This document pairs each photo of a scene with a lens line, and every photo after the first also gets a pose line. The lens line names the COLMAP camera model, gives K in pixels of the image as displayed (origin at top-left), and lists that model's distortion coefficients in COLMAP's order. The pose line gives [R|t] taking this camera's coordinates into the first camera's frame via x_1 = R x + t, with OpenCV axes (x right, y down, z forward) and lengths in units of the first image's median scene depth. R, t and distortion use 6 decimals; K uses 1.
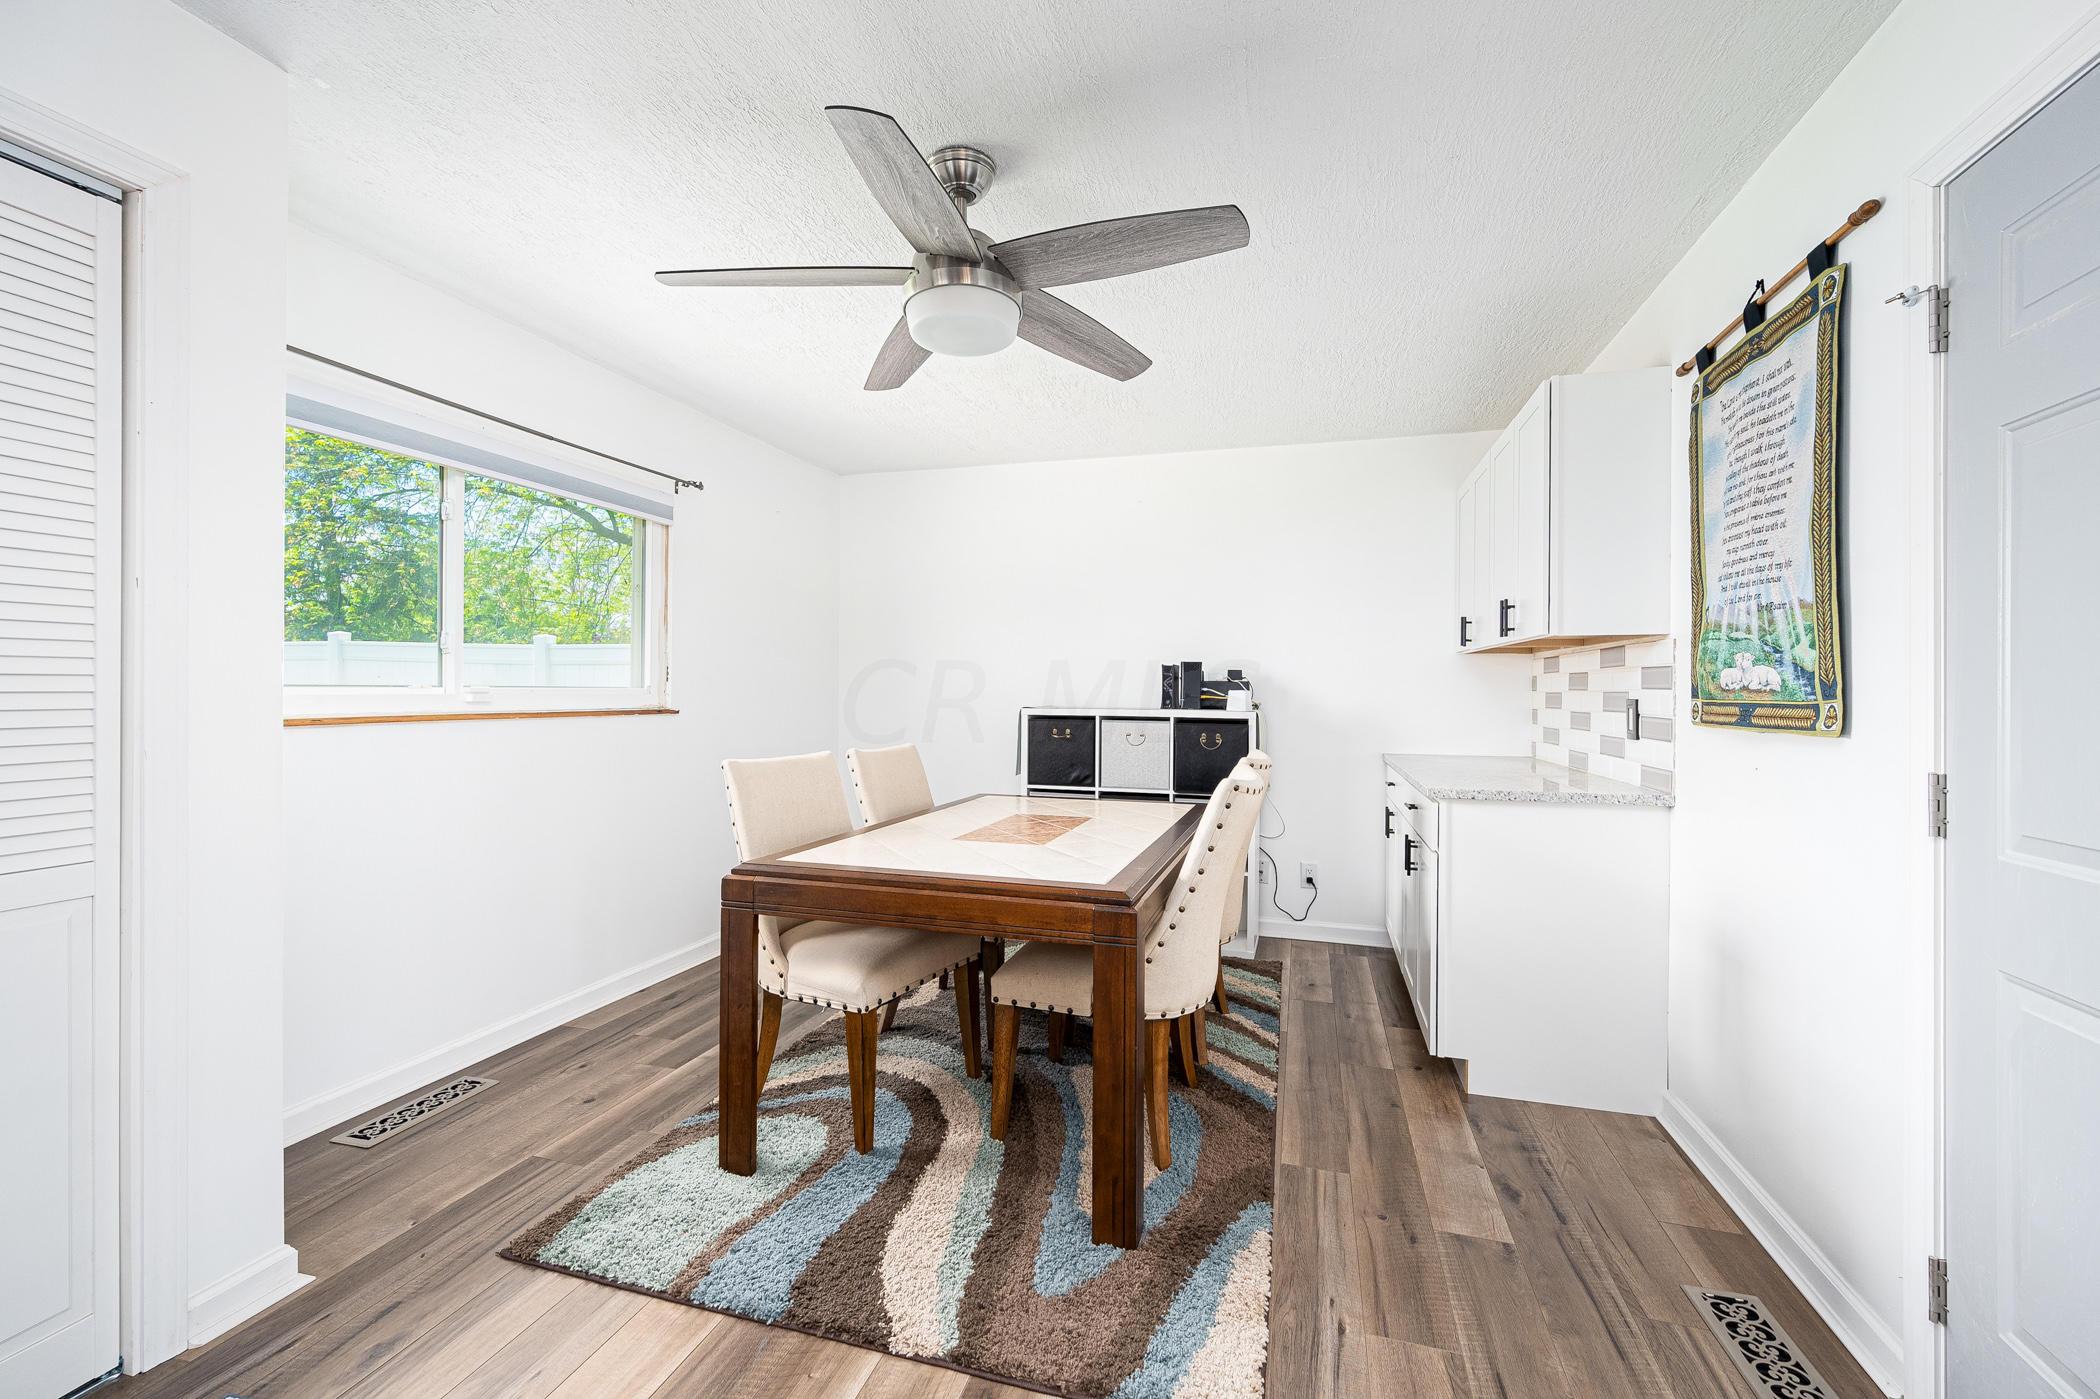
lens RADIAL K [[834.1, 0, 1050.0], [0, 834.1, 692.0], [0, 0, 1]] dist [-0.000728, 0.000189]
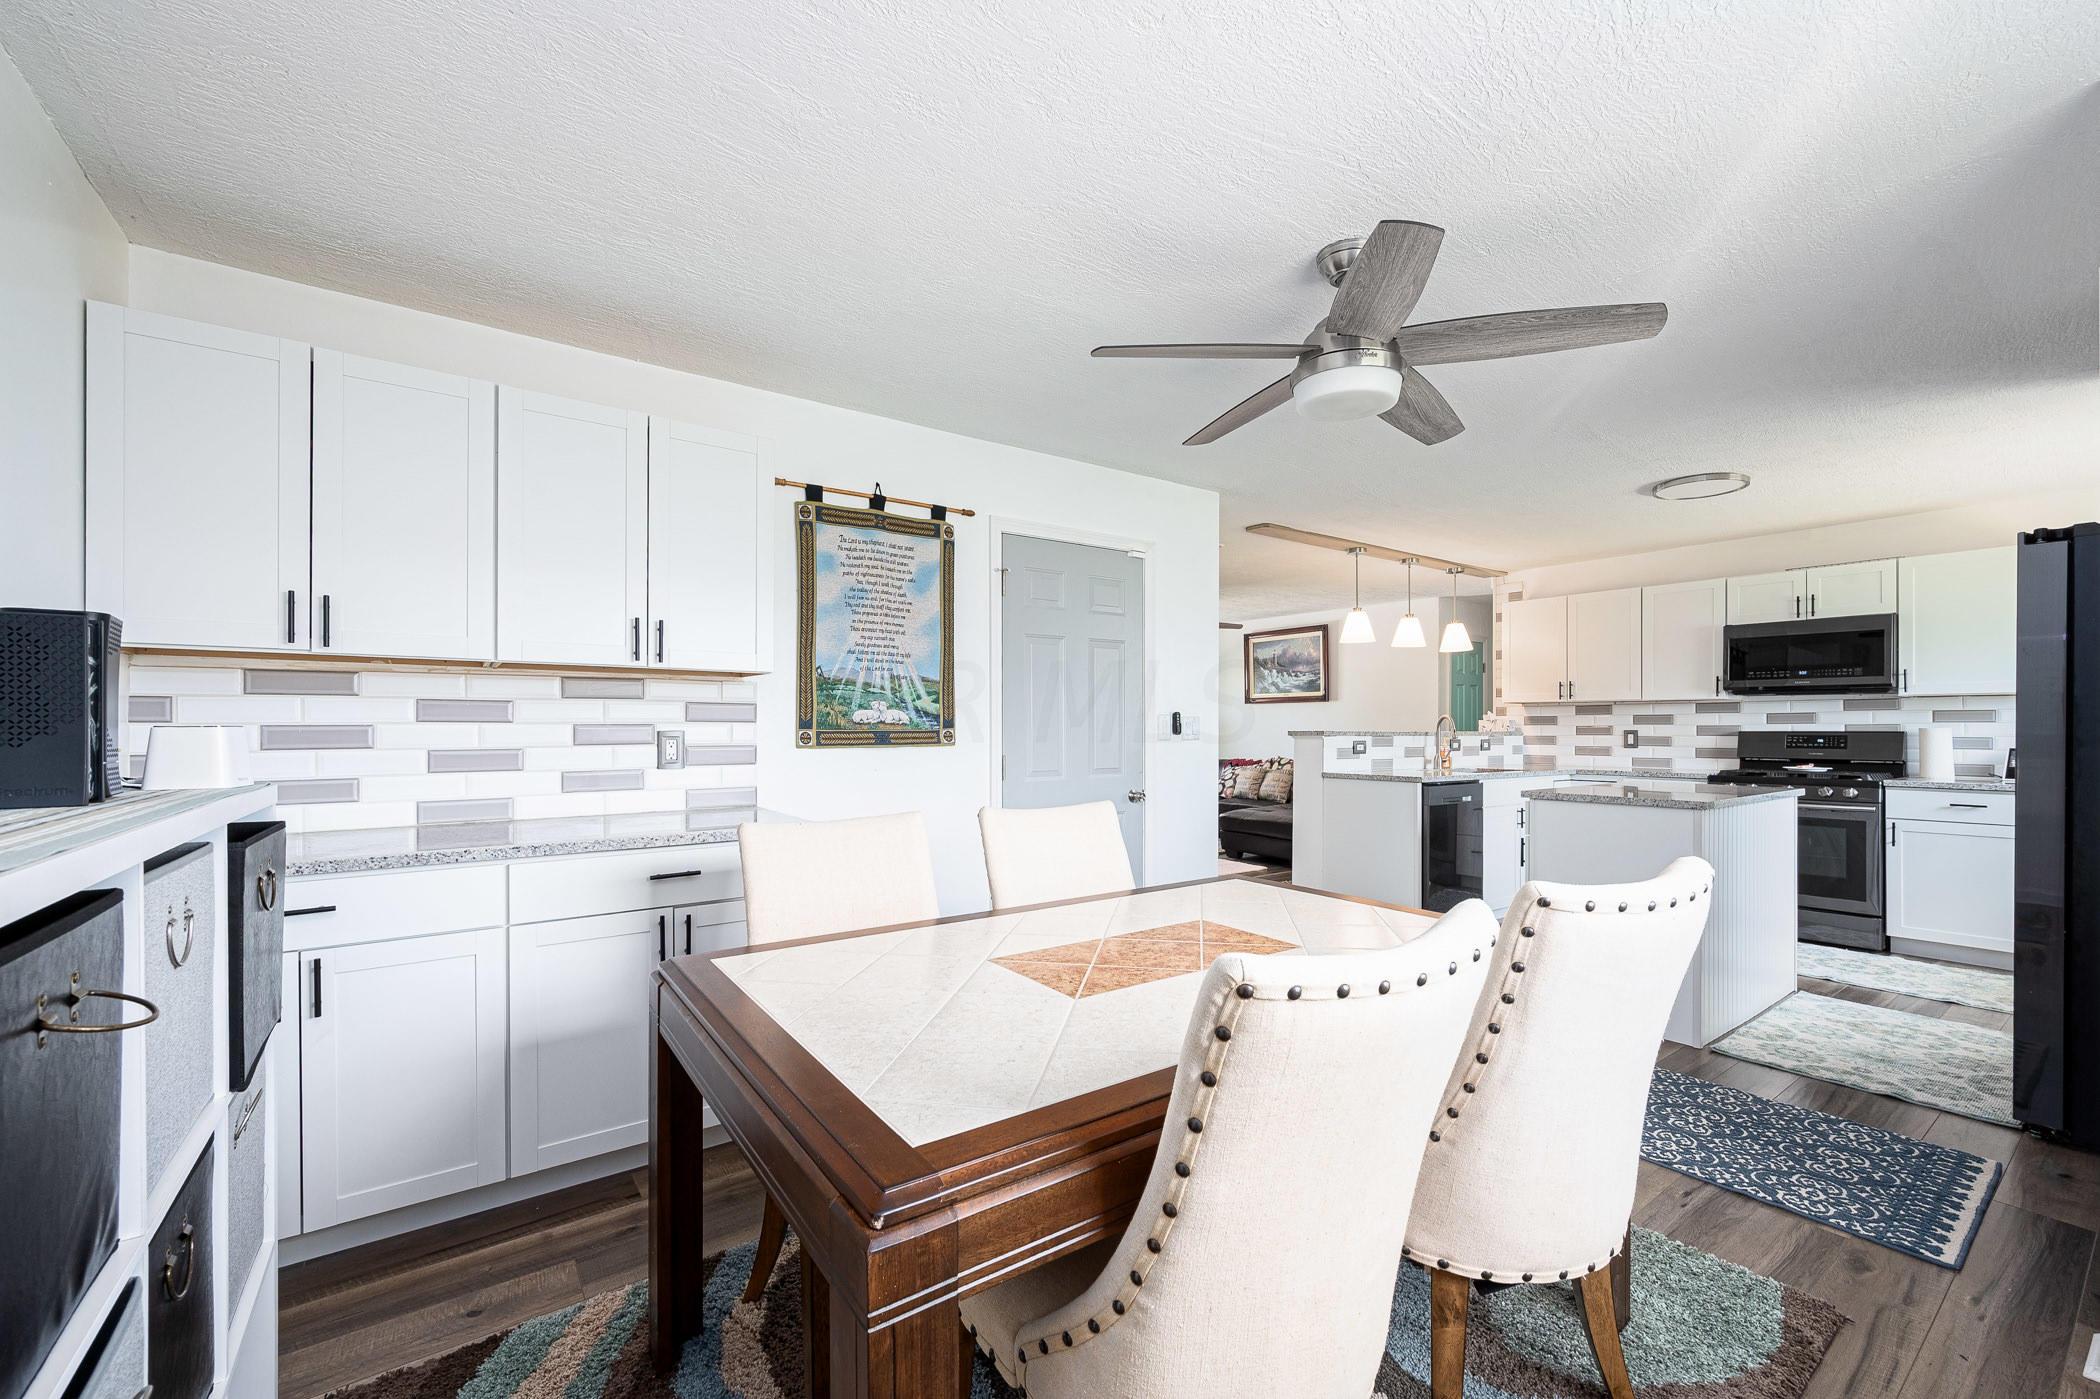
lens RADIAL K [[834.1, 0, 1051.2], [0, 834.1, 719.5], [0, 0, 1]] dist [-0.000728, 0.000189]
pose [[-0.792718, -0.005018, 0.609568, -0.488793], [-0.004420, 0.999987, 0.002484, -0.016437], [-0.609572, -0.000725, -0.792730, 2.205593]]
